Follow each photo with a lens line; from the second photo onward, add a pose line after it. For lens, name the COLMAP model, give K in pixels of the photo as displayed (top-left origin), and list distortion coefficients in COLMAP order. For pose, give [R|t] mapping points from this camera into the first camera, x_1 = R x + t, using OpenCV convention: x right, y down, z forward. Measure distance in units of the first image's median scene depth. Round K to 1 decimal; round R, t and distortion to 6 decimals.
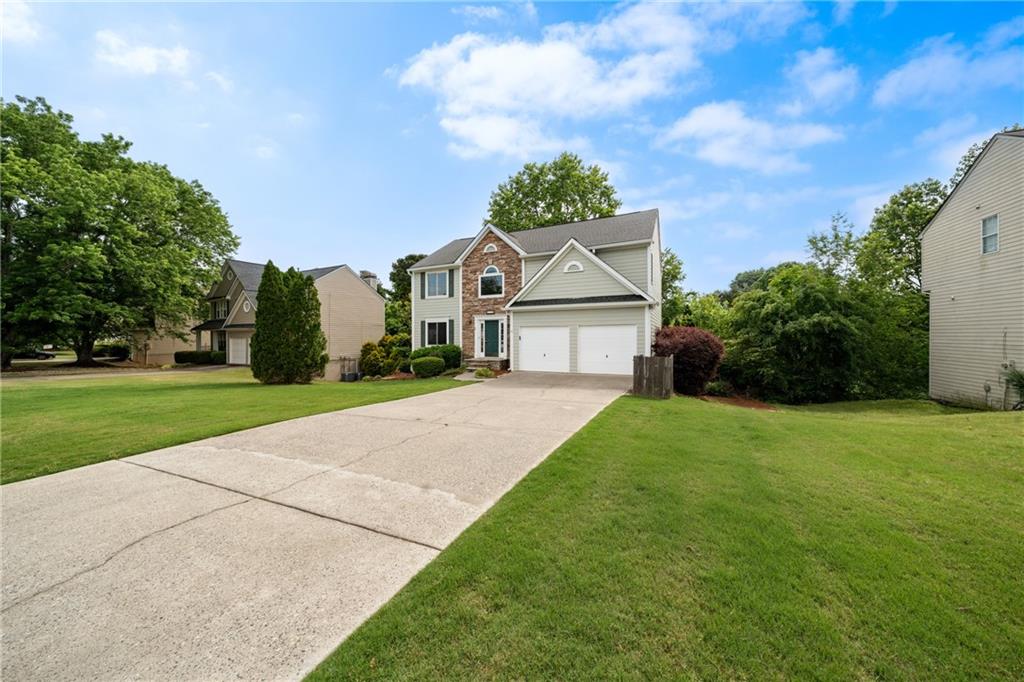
lens RADIAL K [[352.4, 0, 514.0], [0, 352.4, 341.1], [0, 0, 1]] dist [-0.003686, 0.000018]
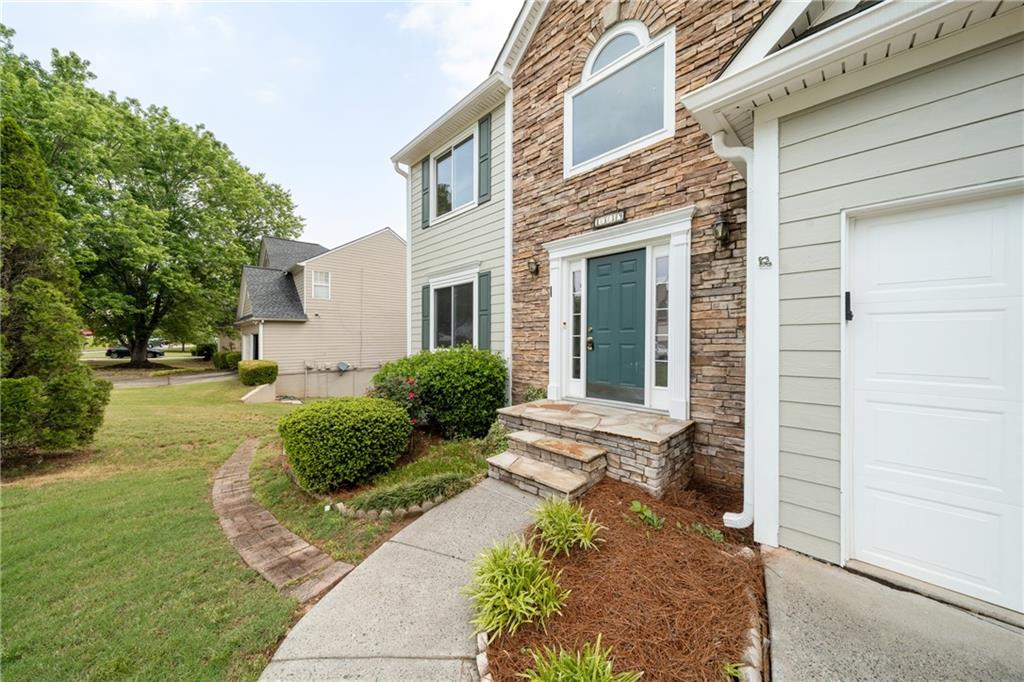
lens RADIAL K [[352.4, 0, 509.3], [0, 352.4, 343.3], [0, 0, 1]] dist [-0.003686, 0.000018]
pose [[0.943473, 0.006941, -0.331377, -0.048519], [-0.006240, 0.999975, 0.003179, 0.004468], [0.331391, -0.000931, 0.943493, 0.713413]]
